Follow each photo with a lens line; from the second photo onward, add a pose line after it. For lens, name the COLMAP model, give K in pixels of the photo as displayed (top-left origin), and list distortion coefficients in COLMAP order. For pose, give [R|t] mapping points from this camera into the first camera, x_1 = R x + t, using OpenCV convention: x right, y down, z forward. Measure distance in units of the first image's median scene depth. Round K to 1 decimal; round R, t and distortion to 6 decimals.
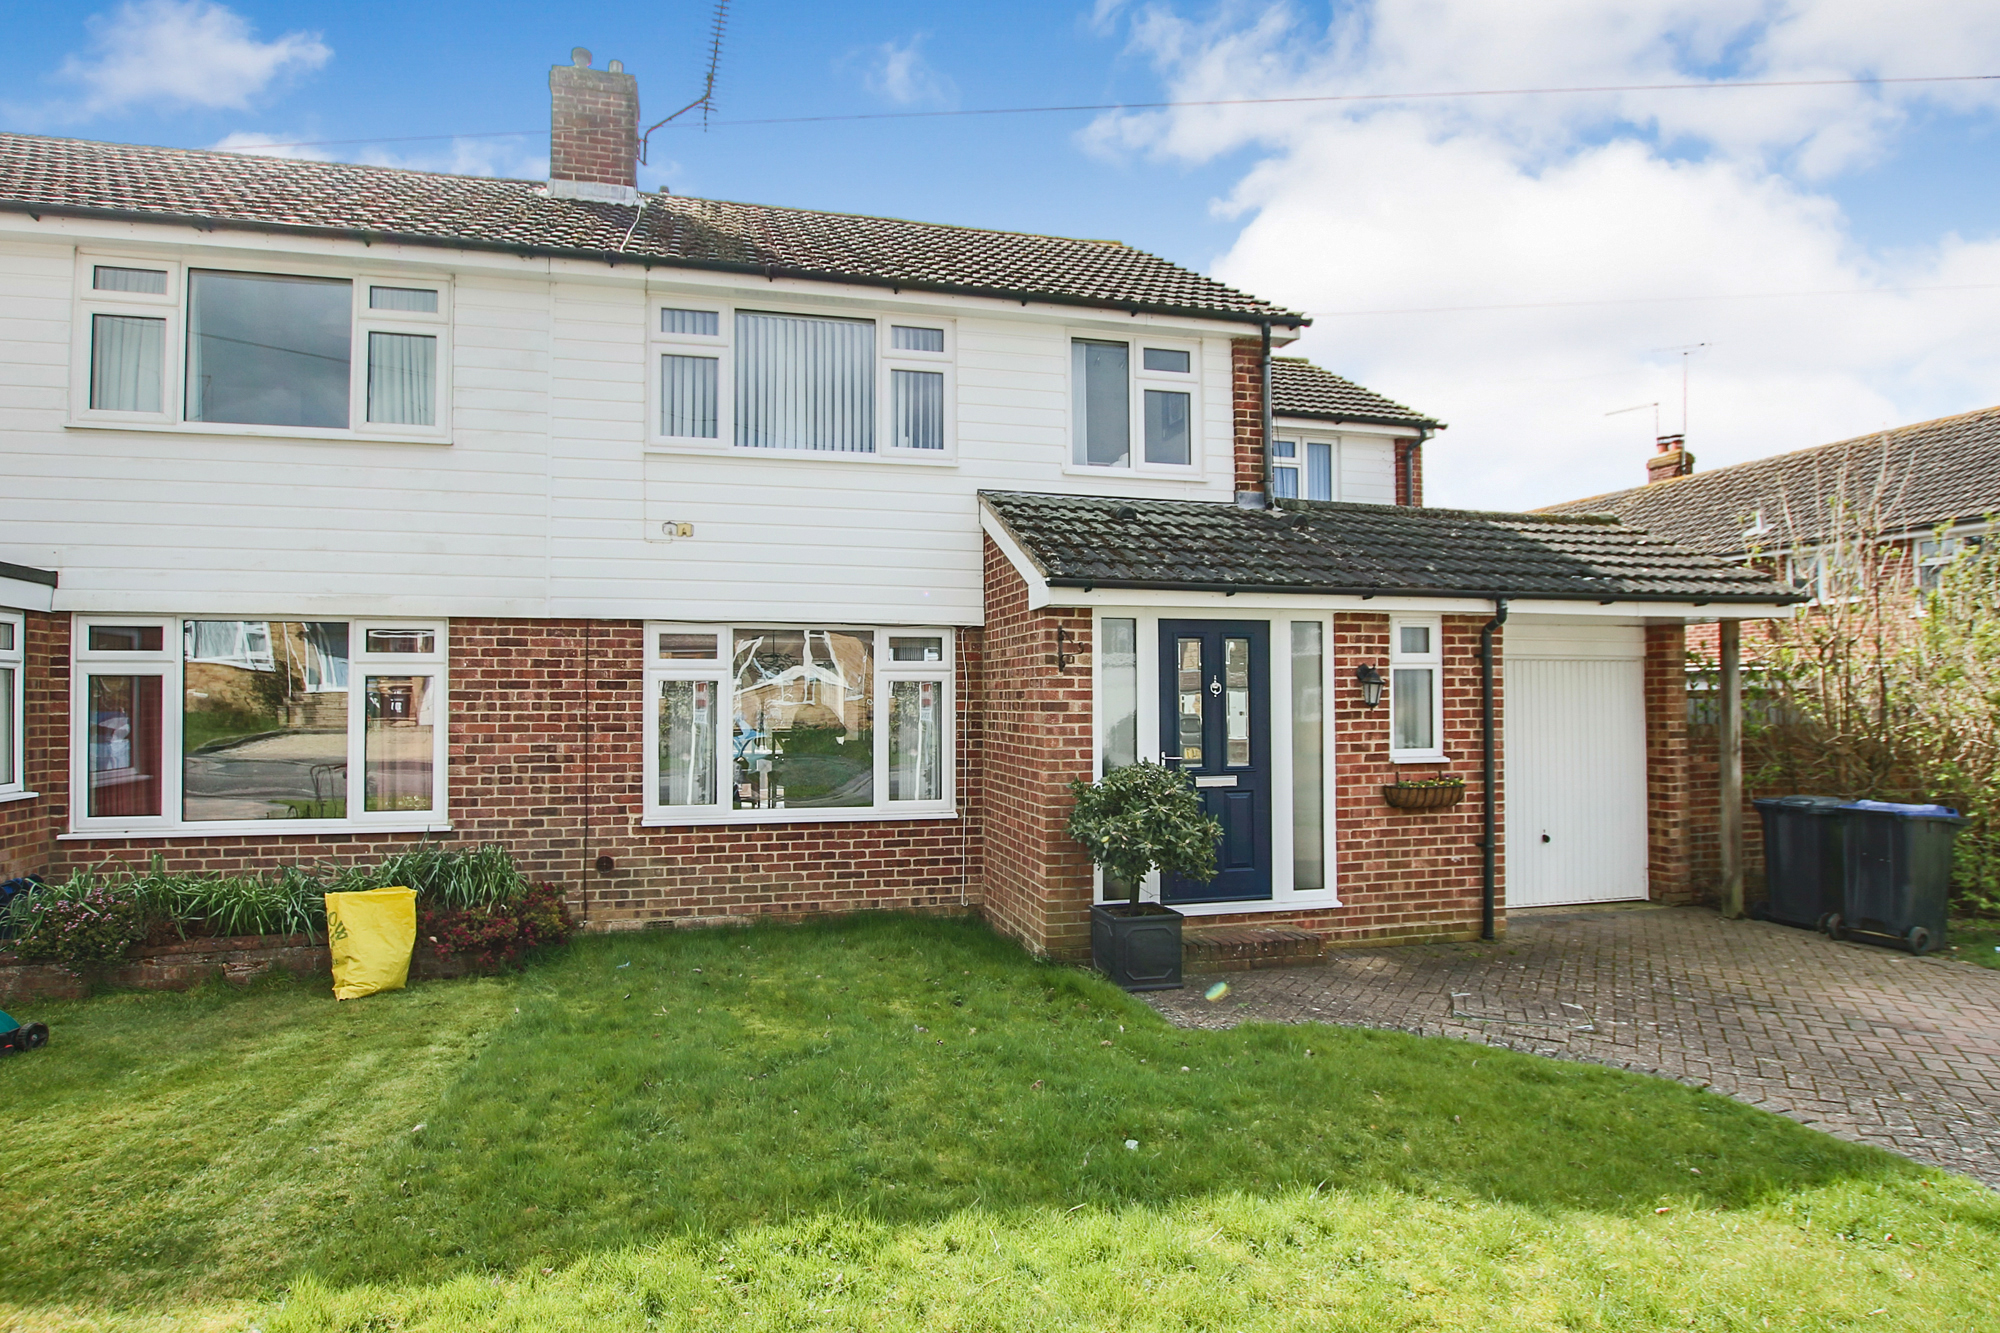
lens RADIAL K [[1165.7, 0, 1000.0], [0, 1165.7, 666.5], [0, 0, 1]] dist [-0.018339, -0.000232]
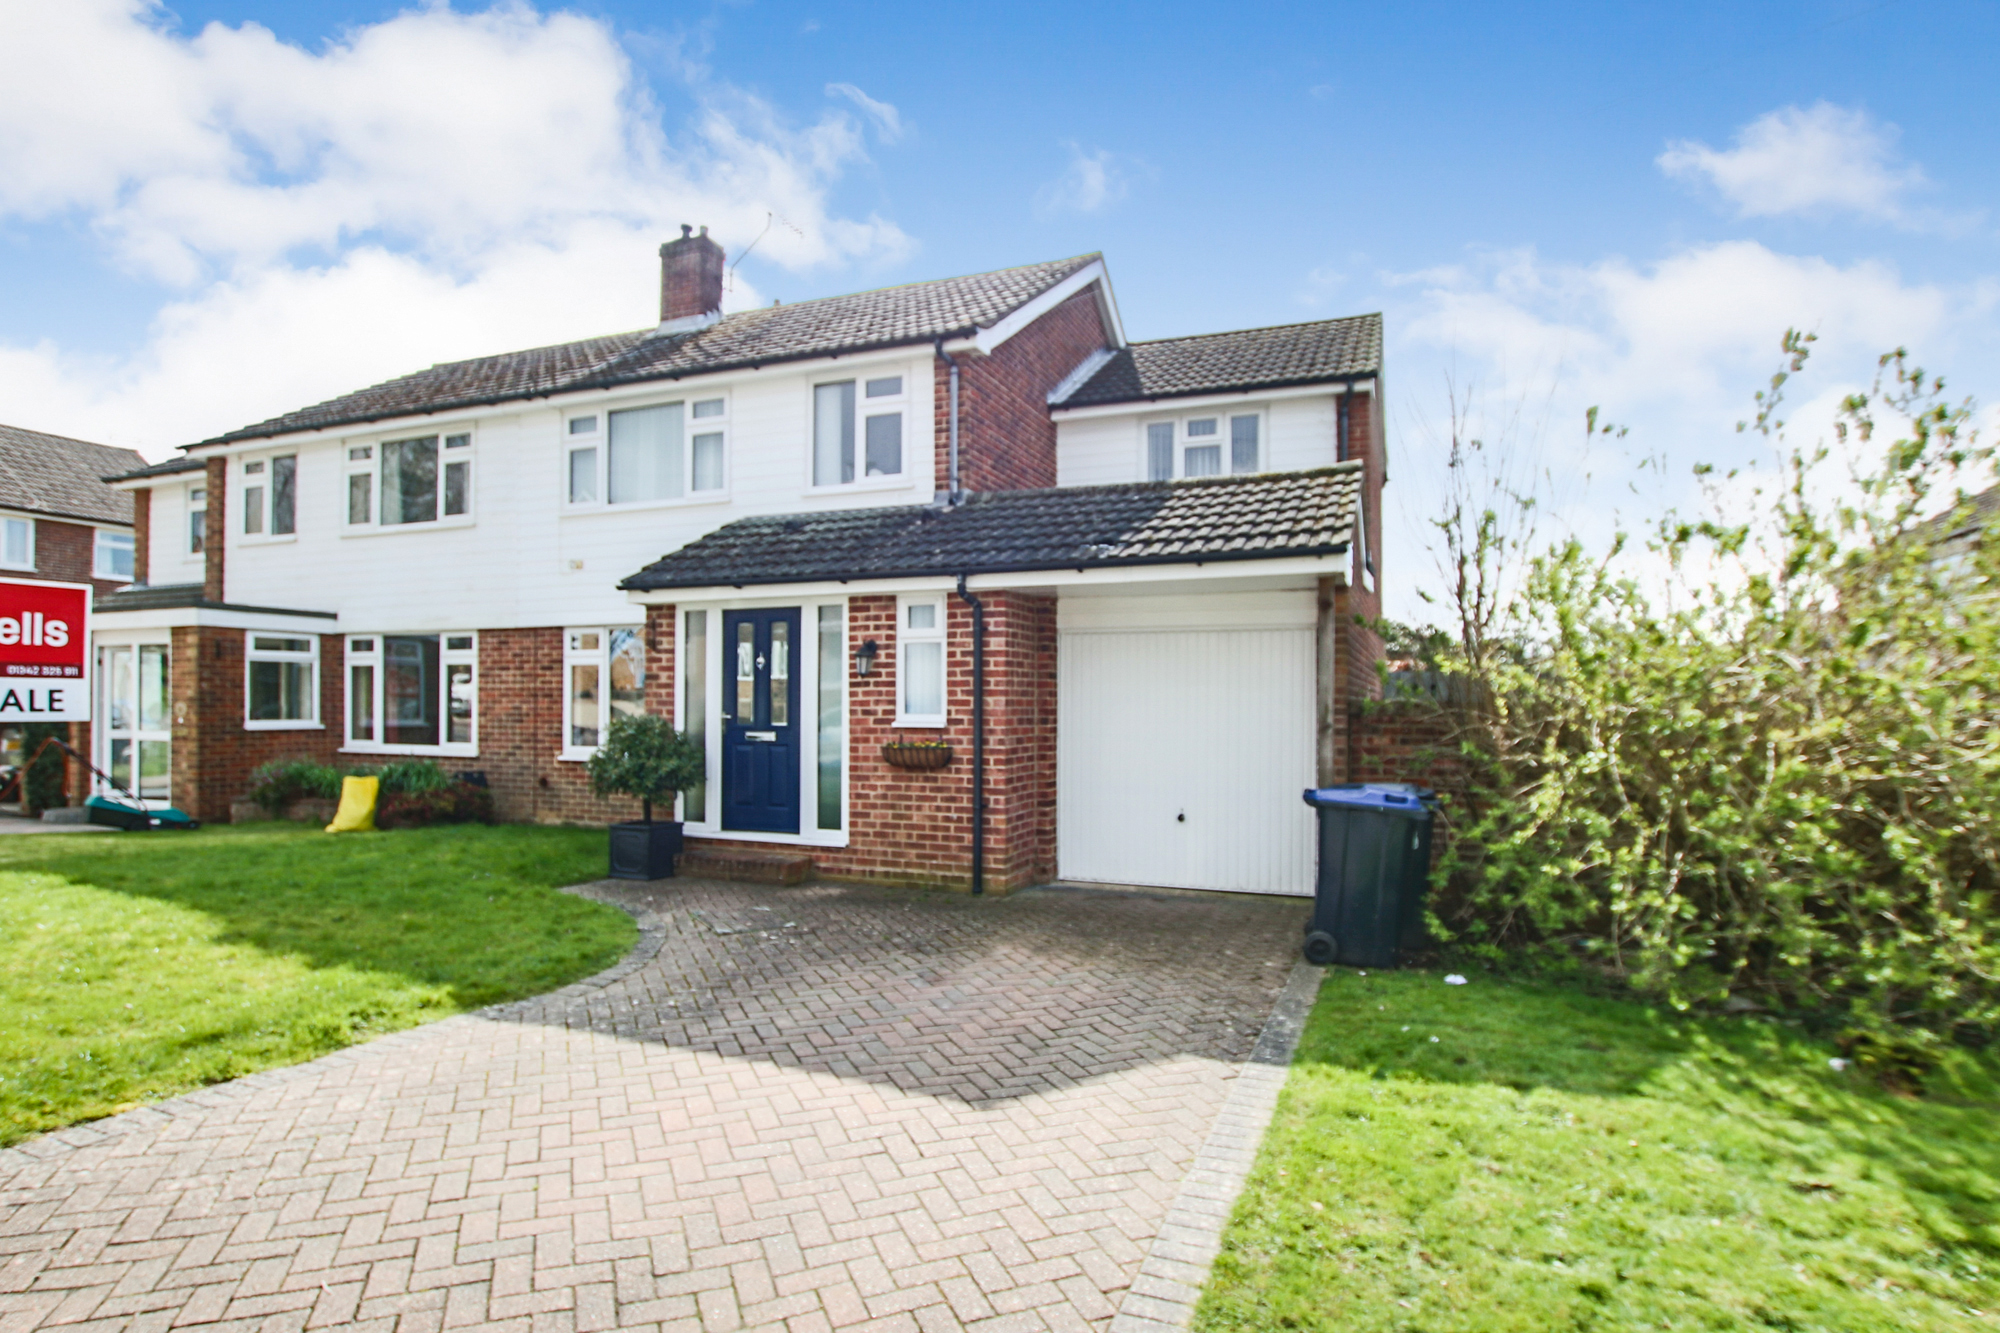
lens RADIAL K [[1177.8, 0, 999.4], [0, 1177.8, 698.8], [0, 0, 1]] dist [-0.005062, -0.000187]
pose [[0.757695, 0.001644, -0.652607, 1.166684], [0.009354, 0.999867, 0.013379, 0.041808], [0.652542, -0.016241, 0.757579, 0.197659]]
